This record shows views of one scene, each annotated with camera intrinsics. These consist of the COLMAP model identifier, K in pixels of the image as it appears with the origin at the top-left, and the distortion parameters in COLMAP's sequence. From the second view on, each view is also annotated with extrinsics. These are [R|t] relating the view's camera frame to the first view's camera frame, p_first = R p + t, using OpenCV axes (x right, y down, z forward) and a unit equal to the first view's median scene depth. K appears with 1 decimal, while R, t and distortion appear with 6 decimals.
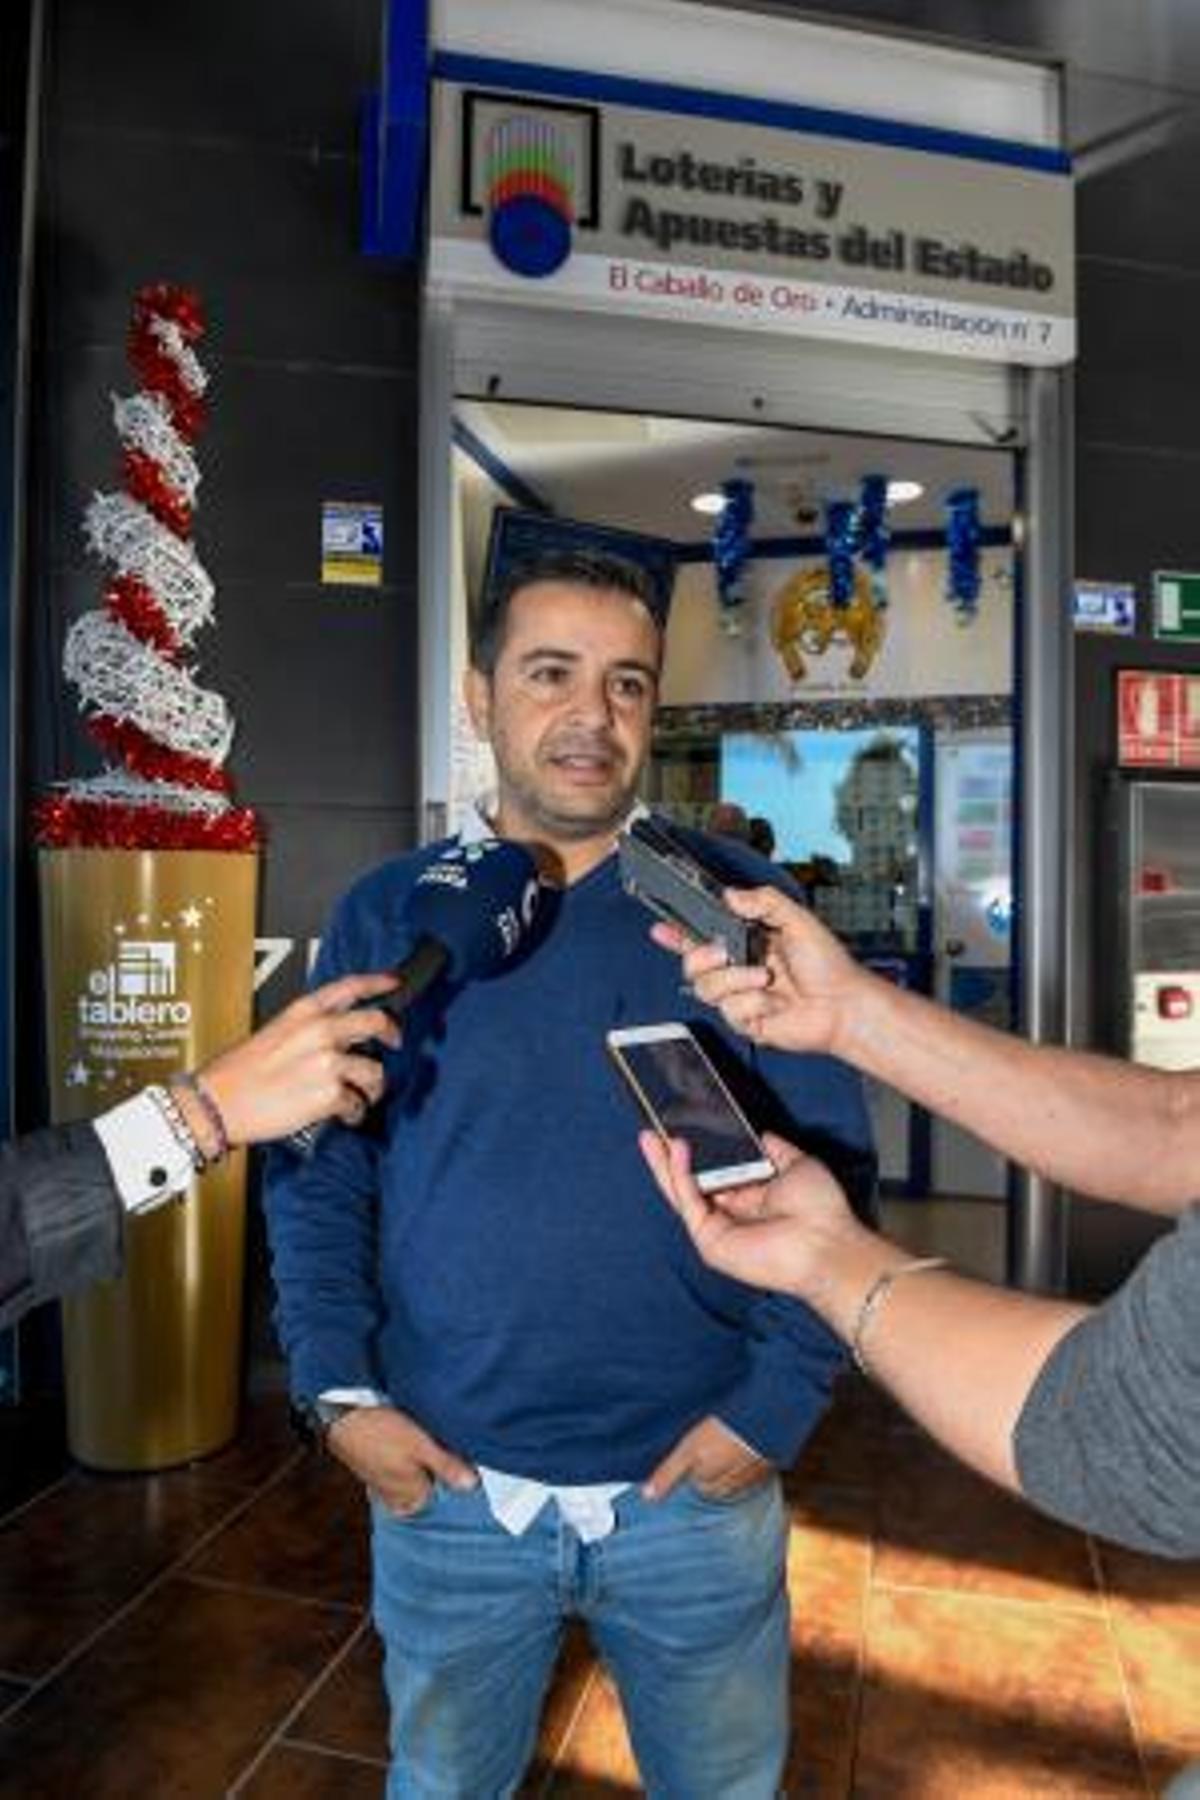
lens RADIAL K [[1219.4, 0, 616.8], [0, 1219.4, 913.2], [0, 0, 1]] dist [-0.051664, -0.000597]
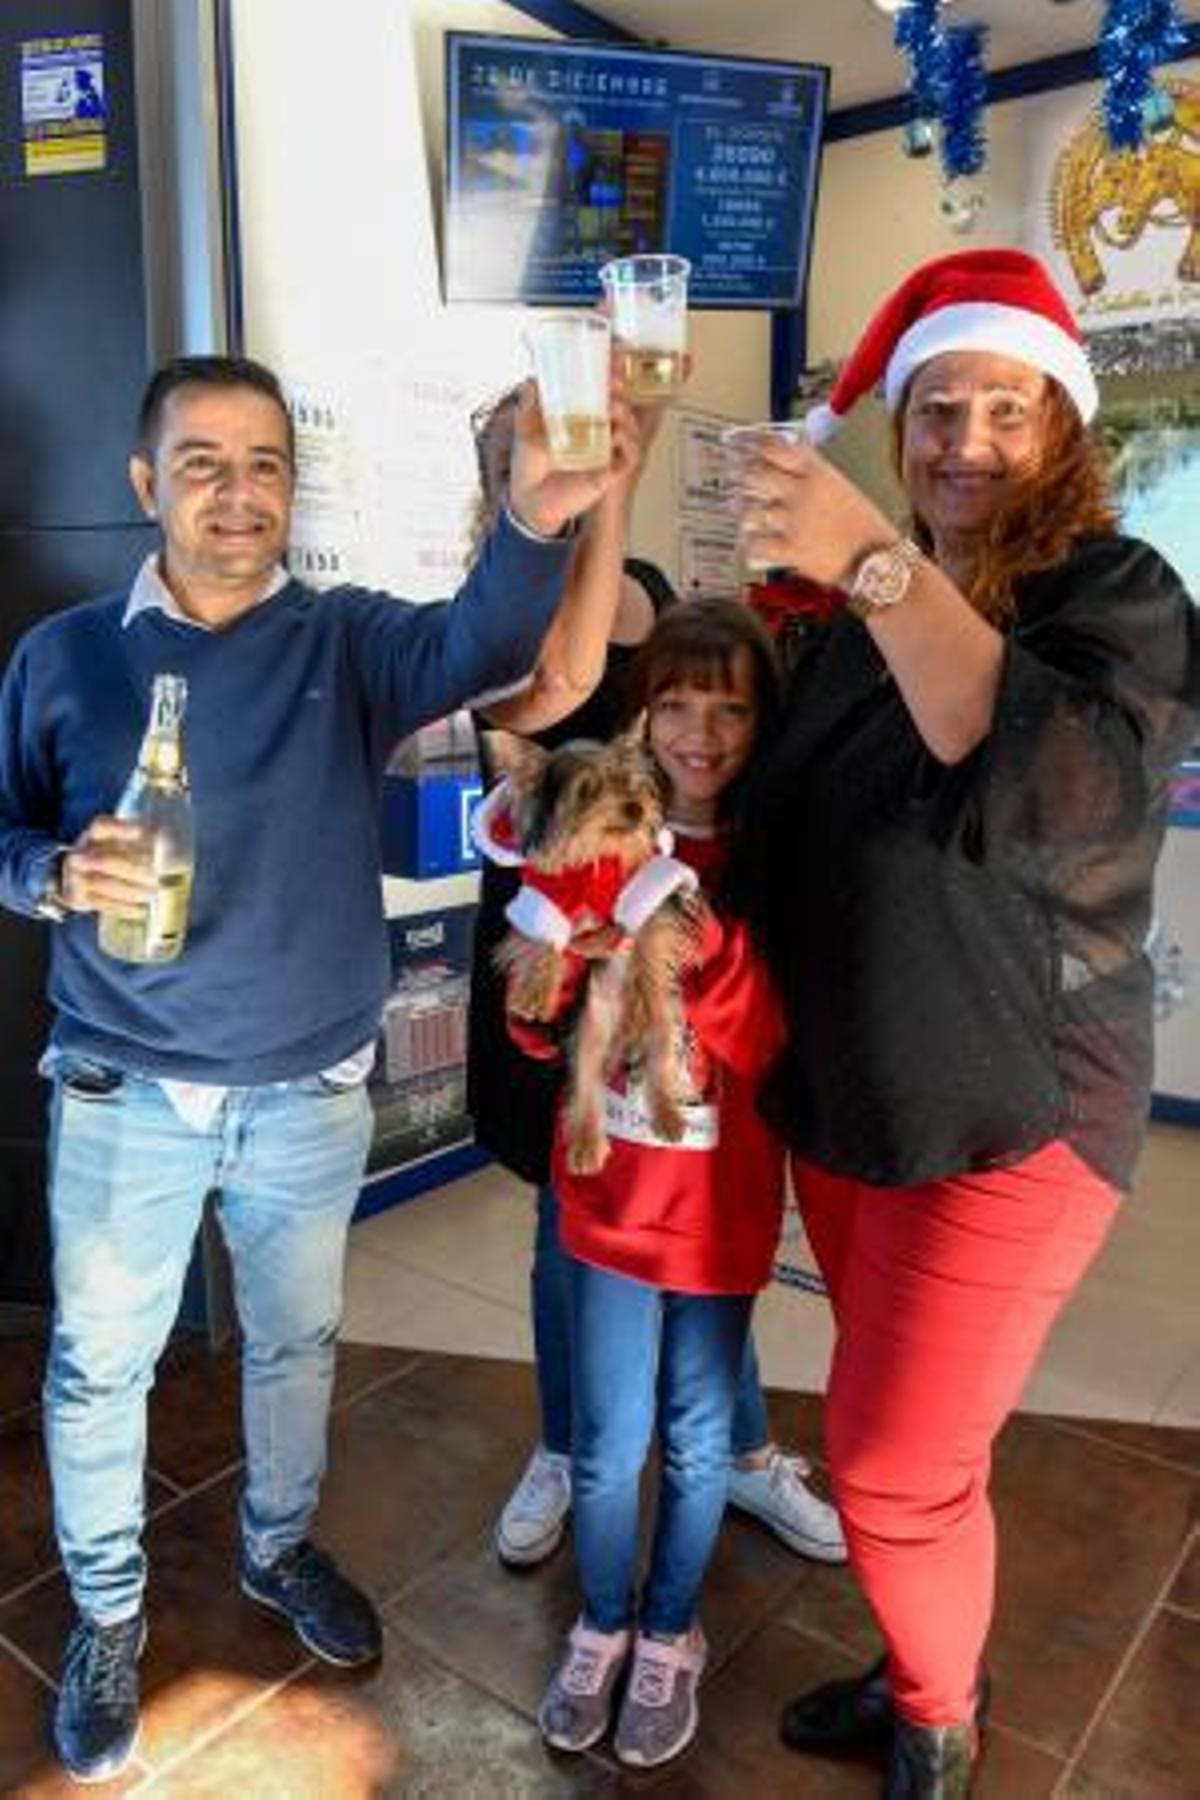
lens RADIAL K [[1329.8, 0, 621.7], [0, 1329.8, 916.2], [0, 0, 1]] dist [-0.058665, 0.004044]
pose [[0.918721, 0.069333, -0.388773, 0.332460], [0.003412, 0.983037, 0.183376, -0.009027], [0.394893, -0.169798, 0.902900, 0.419971]]
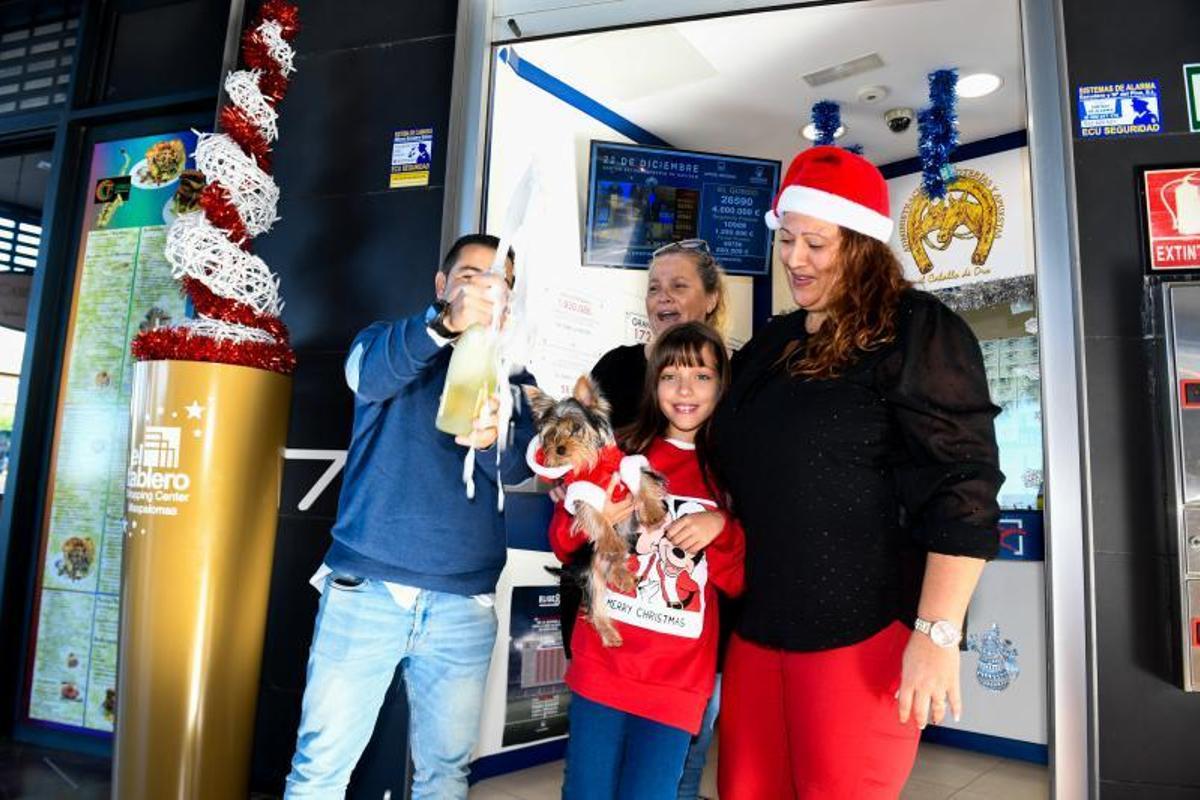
lens RADIAL K [[818.2, 0, 600.1], [0, 818.2, 405.3], [0, 0, 1]] dist [-0.048272, -0.005034]
pose [[0.883994, -0.040157, -0.465771, 0.364176], [-0.036862, 0.987215, -0.155074, 0.094798], [0.466043, 0.154254, 0.871212, 0.343178]]
